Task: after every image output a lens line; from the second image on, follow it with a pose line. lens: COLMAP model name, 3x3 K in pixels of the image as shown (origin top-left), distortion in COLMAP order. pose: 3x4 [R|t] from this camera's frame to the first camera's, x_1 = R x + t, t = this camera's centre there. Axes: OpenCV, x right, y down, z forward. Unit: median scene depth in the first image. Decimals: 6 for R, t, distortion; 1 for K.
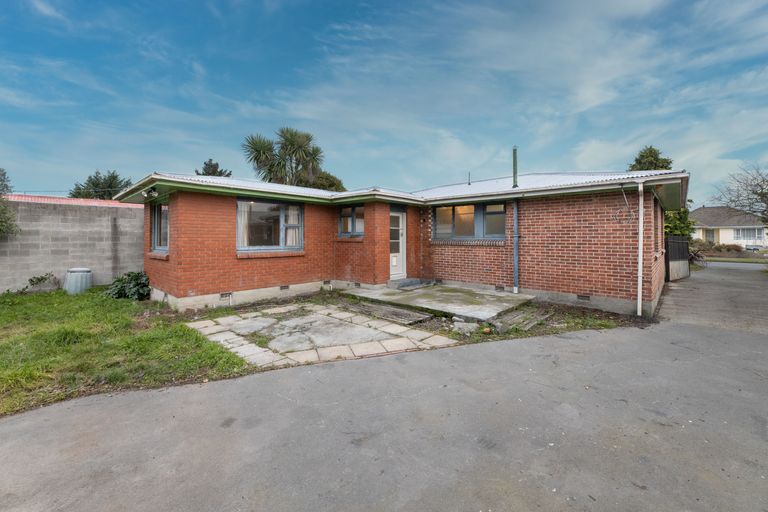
lens RADIAL K [[318.3, 0, 391.9], [0, 318.3, 235.2], [0, 0, 1]] dist [0.001136, 0.000104]
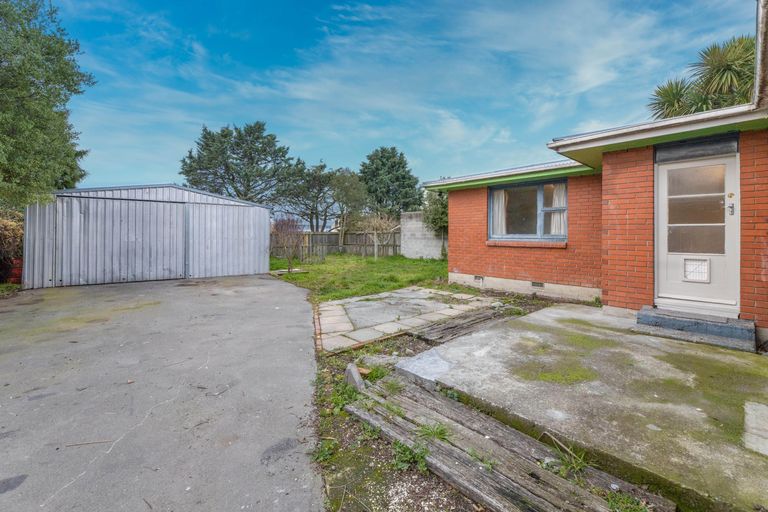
lens RADIAL K [[318.3, 0, 379.8], [0, 318.3, 232.1], [0, 0, 1]] dist [0.001136, 0.000104]
pose [[-0.104348, -0.007991, -0.994509, 1.159278], [0.005473, 0.999948, -0.008609, 0.068783], [0.994526, -0.006342, -0.104299, 1.458425]]
